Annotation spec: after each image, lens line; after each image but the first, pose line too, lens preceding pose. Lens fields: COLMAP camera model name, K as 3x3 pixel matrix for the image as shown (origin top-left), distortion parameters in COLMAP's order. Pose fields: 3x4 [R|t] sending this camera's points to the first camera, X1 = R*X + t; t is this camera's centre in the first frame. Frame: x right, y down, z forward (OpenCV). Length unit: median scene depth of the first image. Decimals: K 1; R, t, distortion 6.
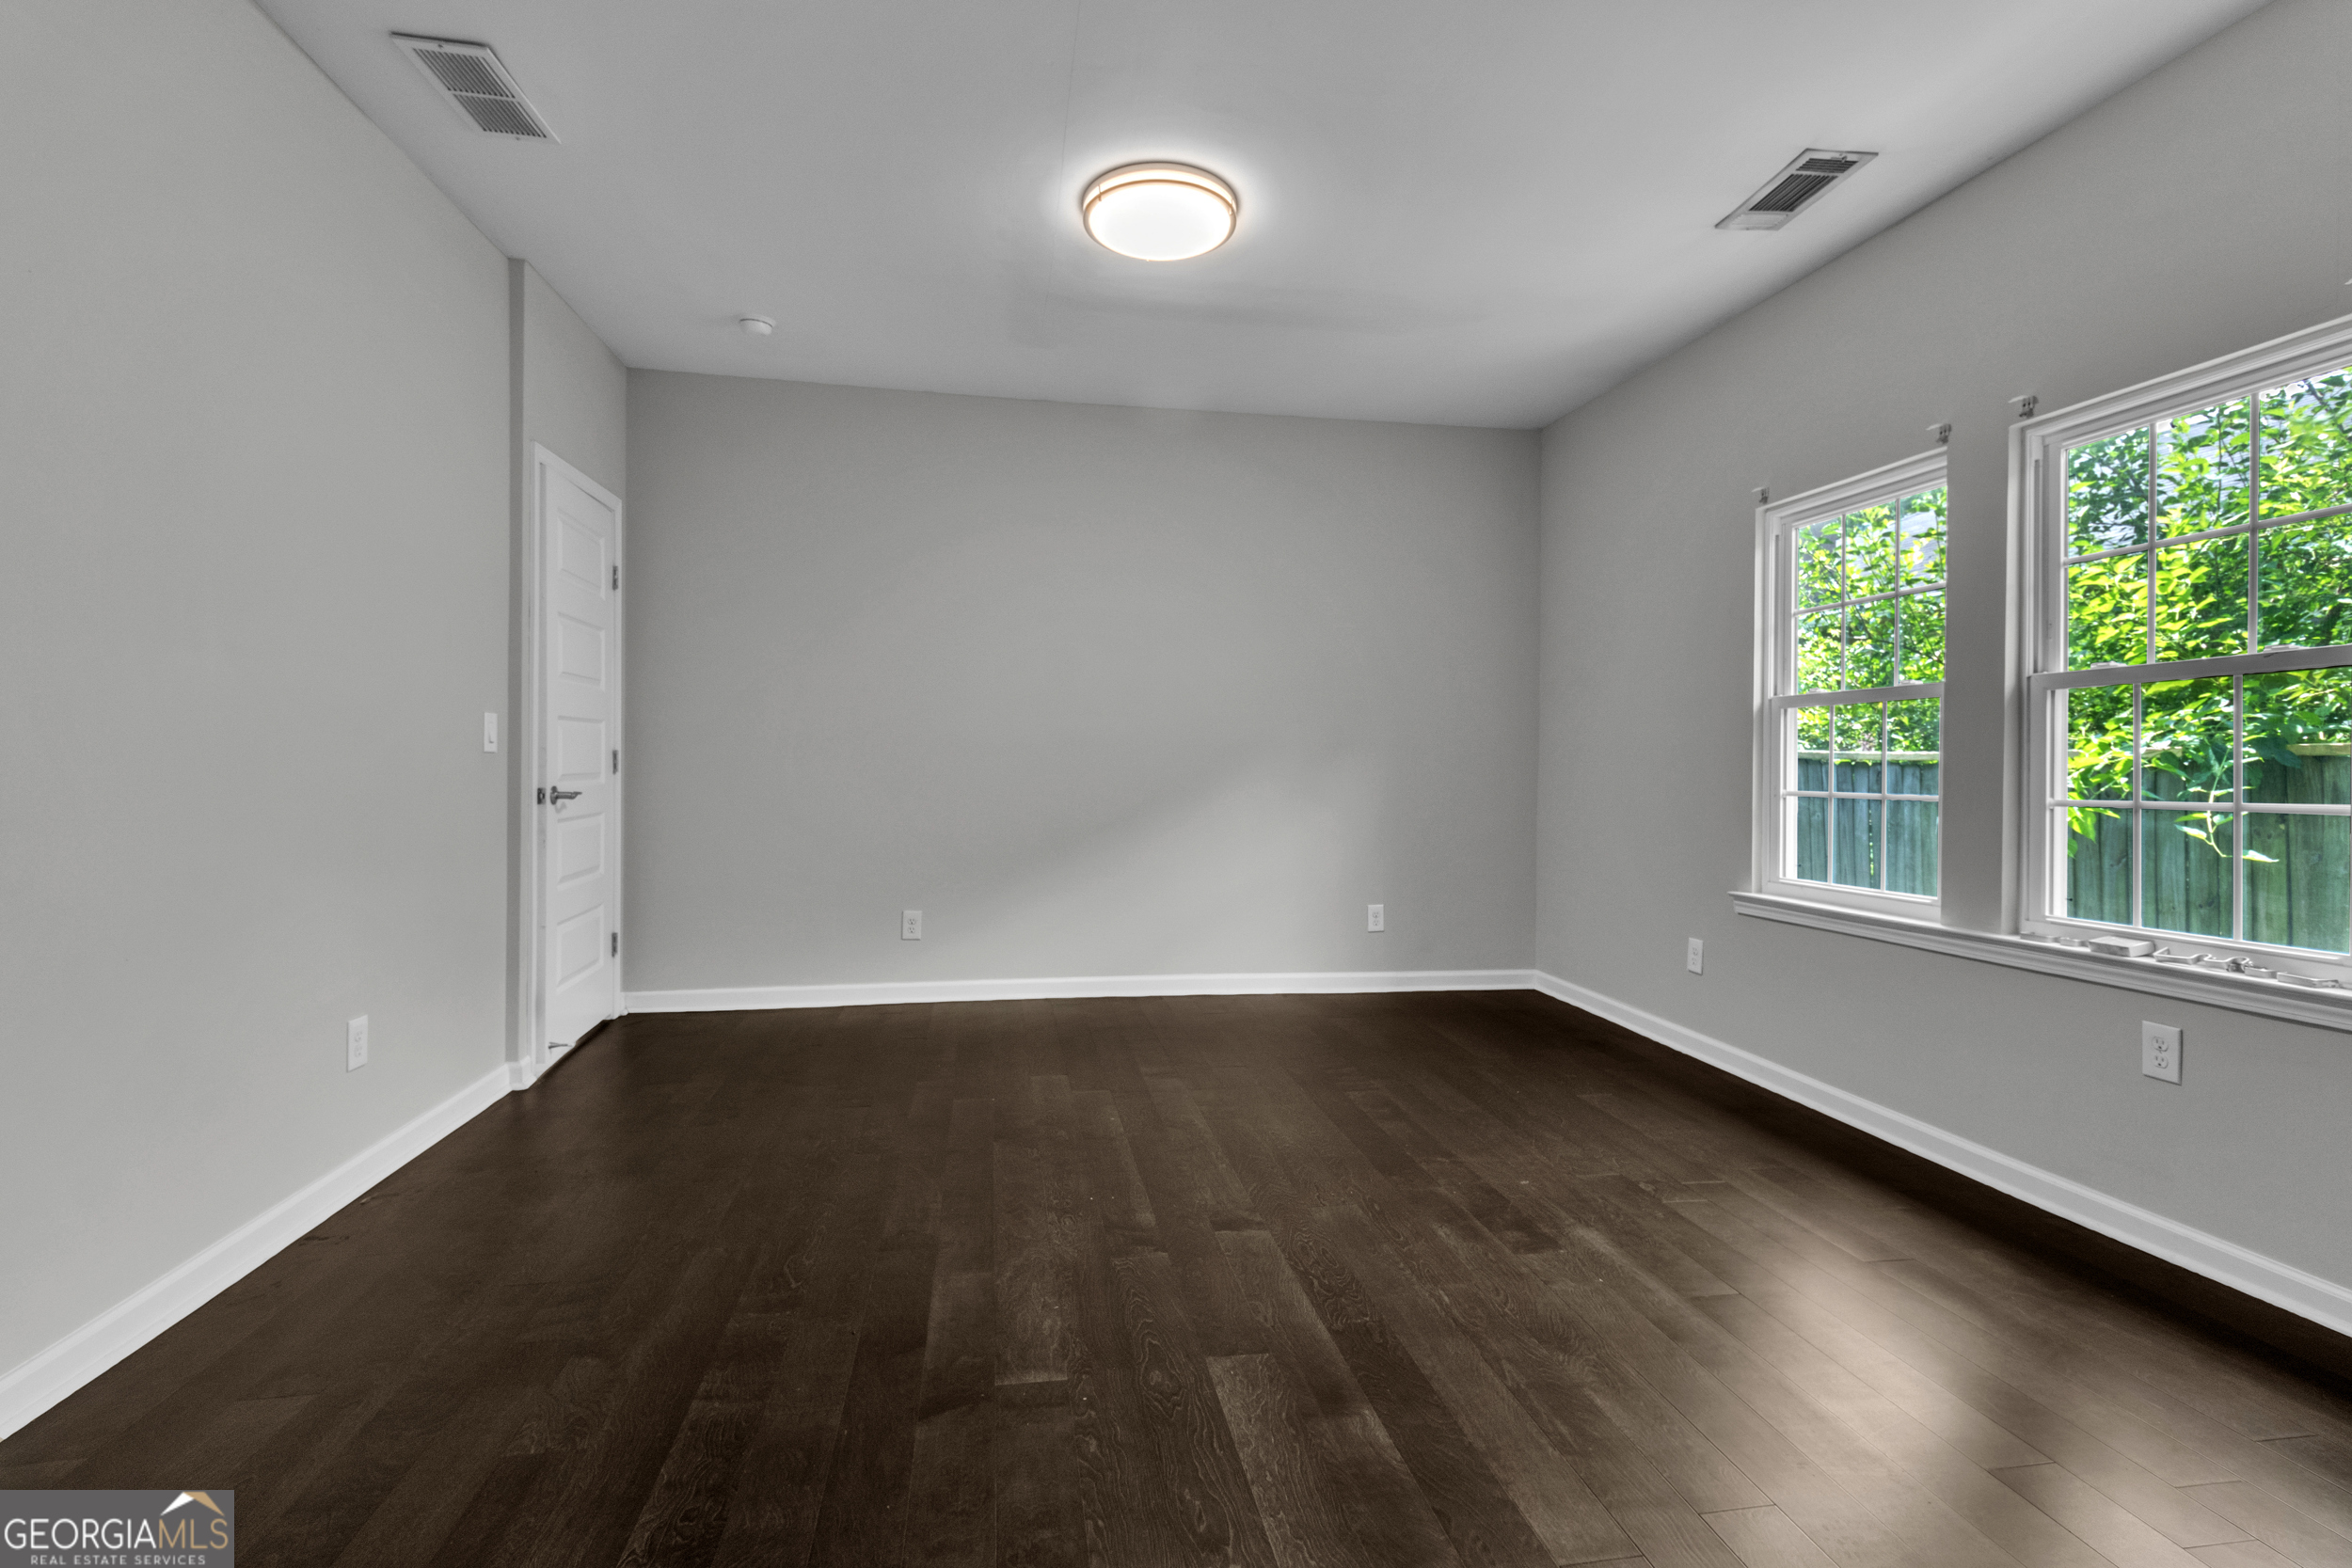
lens RADIAL K [[1104.7, 0, 1176.2], [0, 1104.7, 747.9], [0, 0, 1]] dist [0.001776, 0.000153]
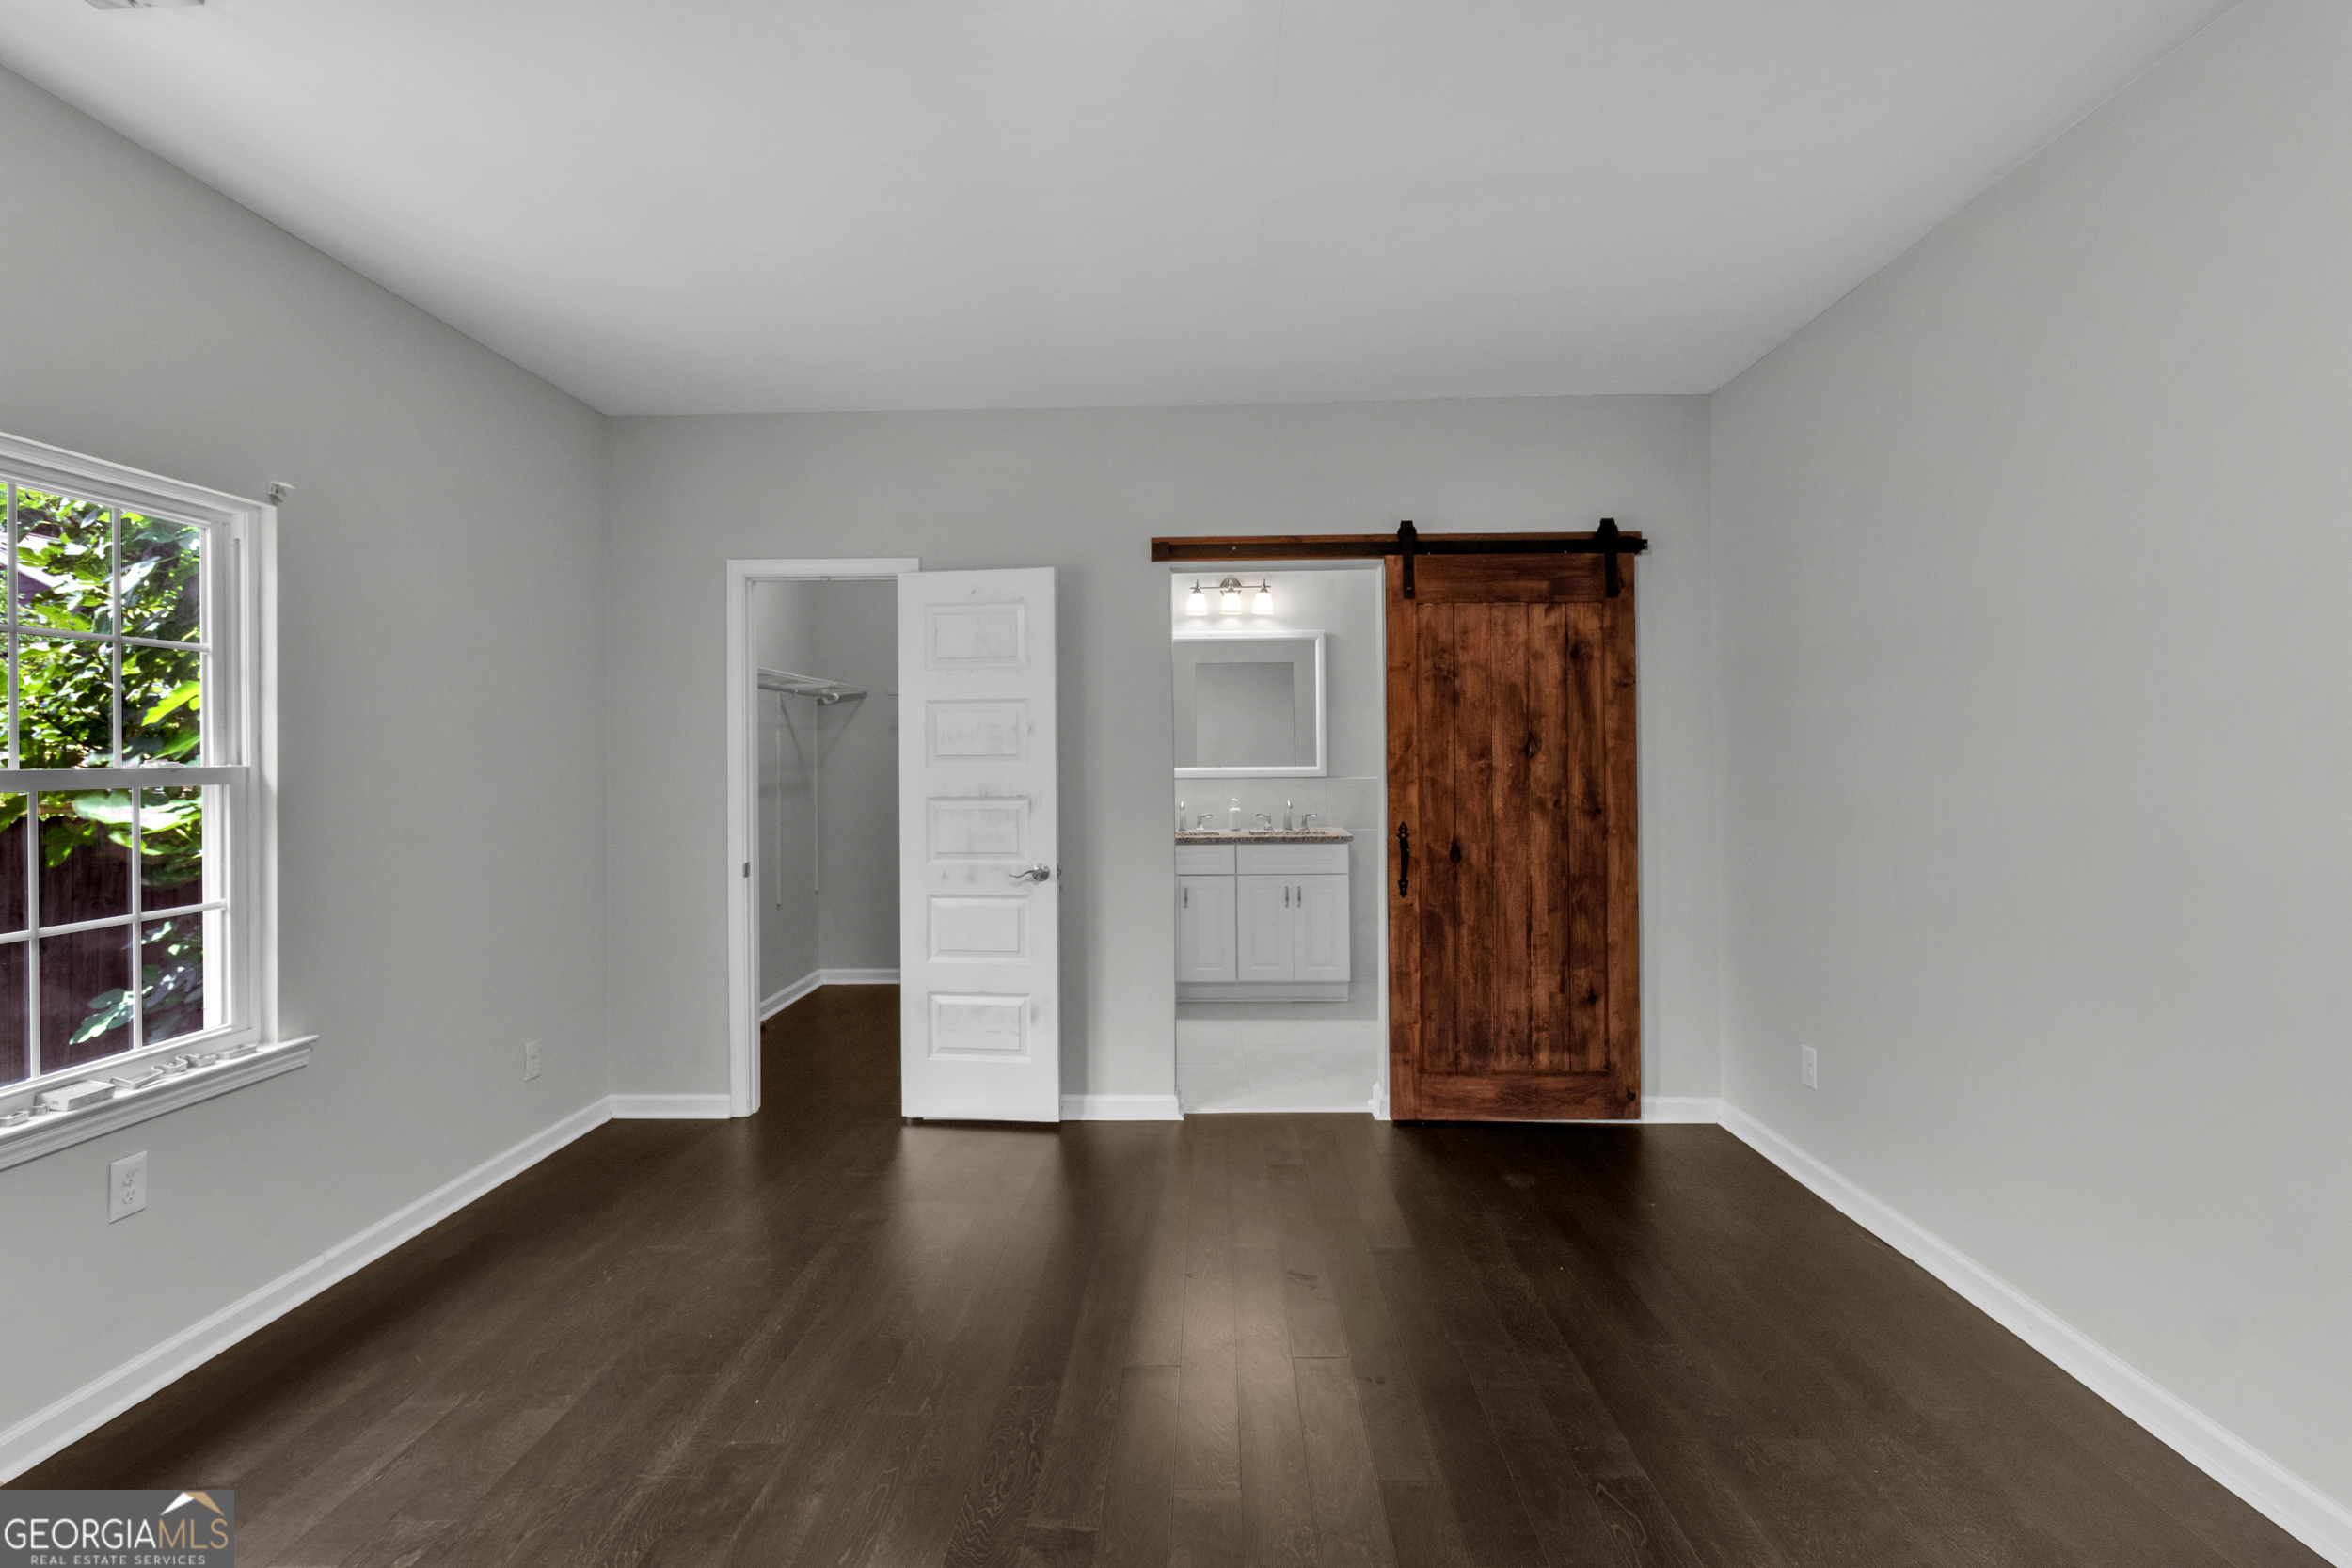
lens RADIAL K [[1104.7, 0, 1176.2], [0, 1104.7, 747.9], [0, 0, 1]] dist [0.001776, 0.000153]
pose [[-0.979185, 0.004316, 0.202923, -0.166580], [0.000115, 0.999786, -0.020711, -0.074903], [-0.202969, -0.020256, -0.978976, 1.688566]]
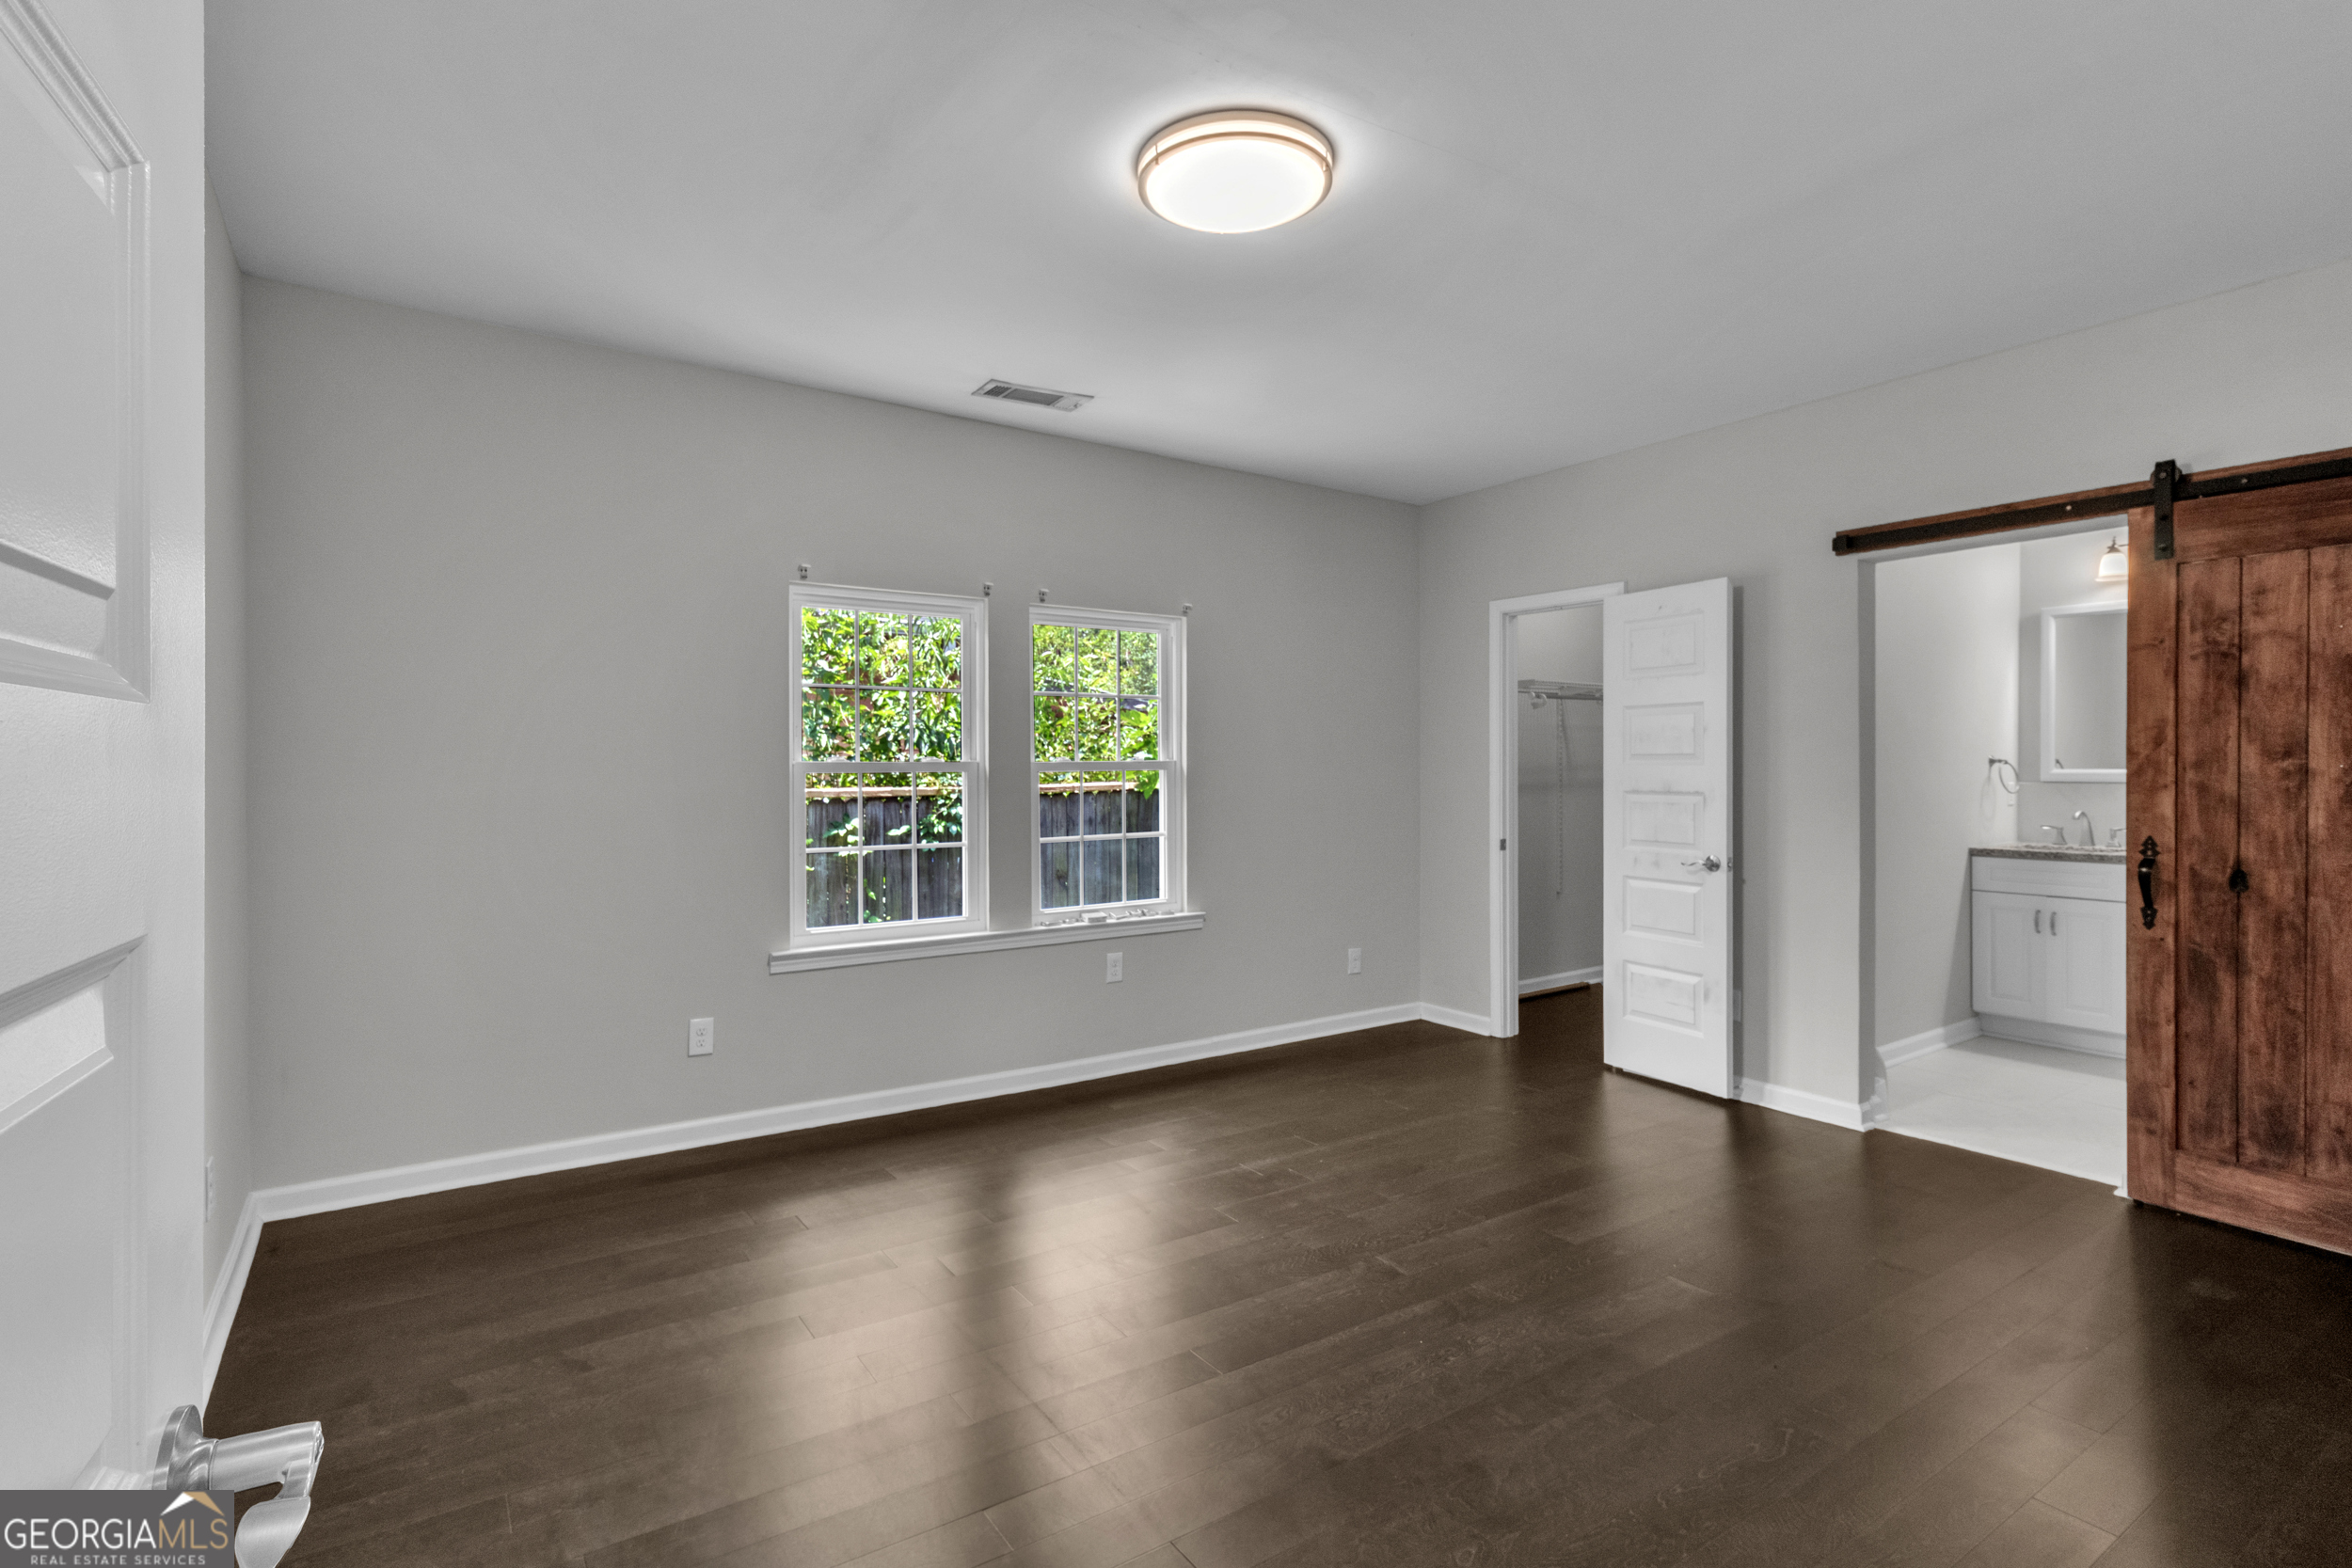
lens RADIAL K [[1119.0, 0, 1174.5], [0, 1119.0, 762.5], [0, 0, 1]] dist [-0.000931, -0.000285]
pose [[-0.405620, -0.002412, 0.914039, -0.874902], [-0.011713, 0.999928, -0.002559, -0.070469], [-0.913967, -0.011744, -0.405619, 1.632833]]
